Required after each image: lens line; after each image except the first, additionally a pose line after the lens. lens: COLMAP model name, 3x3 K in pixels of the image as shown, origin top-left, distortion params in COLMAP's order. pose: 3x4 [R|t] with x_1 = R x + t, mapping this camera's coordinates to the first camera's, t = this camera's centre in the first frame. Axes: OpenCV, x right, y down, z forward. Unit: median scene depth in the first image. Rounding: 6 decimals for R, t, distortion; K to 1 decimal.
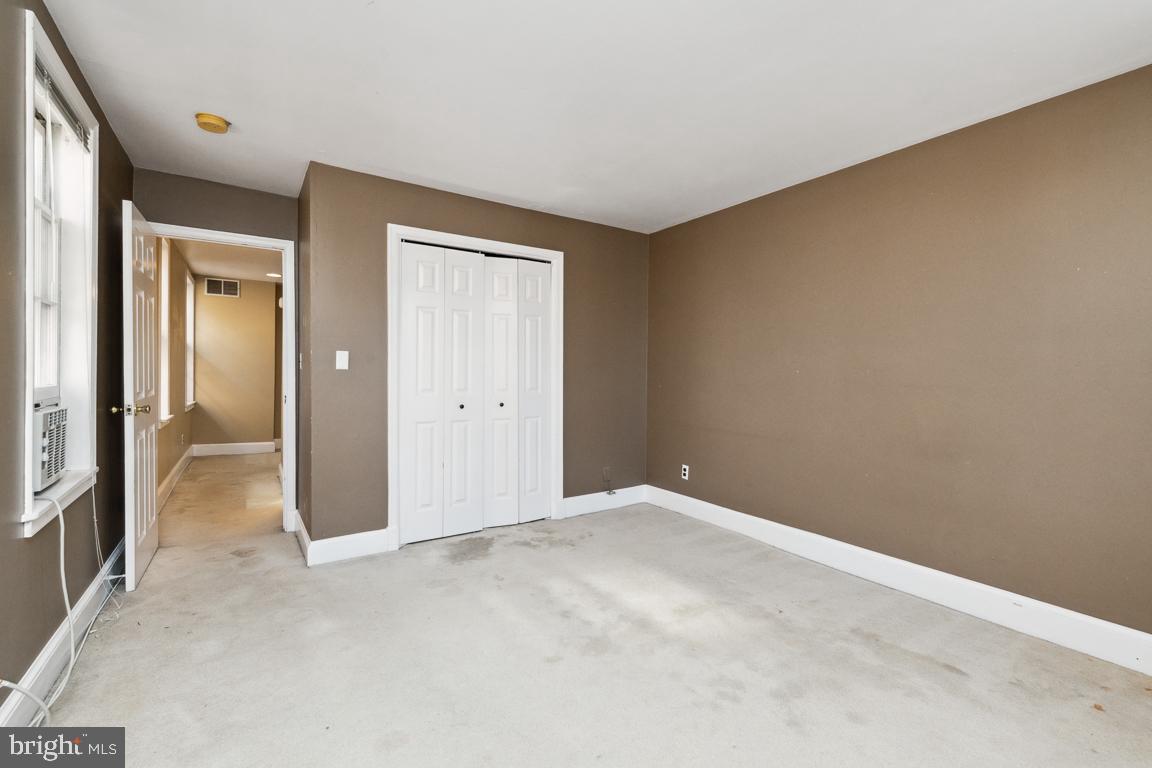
lens RADIAL K [[497.0, 0, 578.1], [0, 497.0, 373.3], [0, 0, 1]] dist [0.025140, -0.008364]
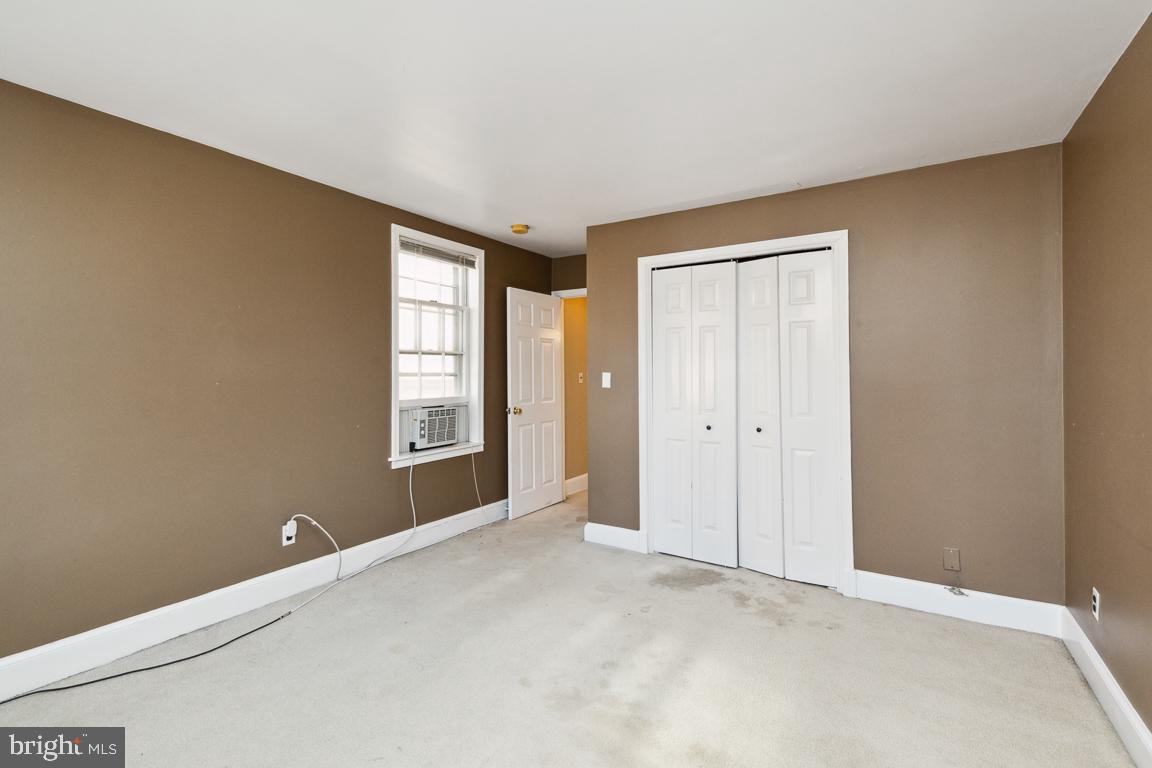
lens RADIAL K [[497.0, 0, 578.1], [0, 497.0, 373.3], [0, 0, 1]] dist [0.025140, -0.008364]
pose [[0.421868, -0.008575, -0.906617, 0.572765], [-0.002475, 0.999941, -0.010610, -0.029065], [0.906654, 0.006720, 0.421822, 0.409860]]
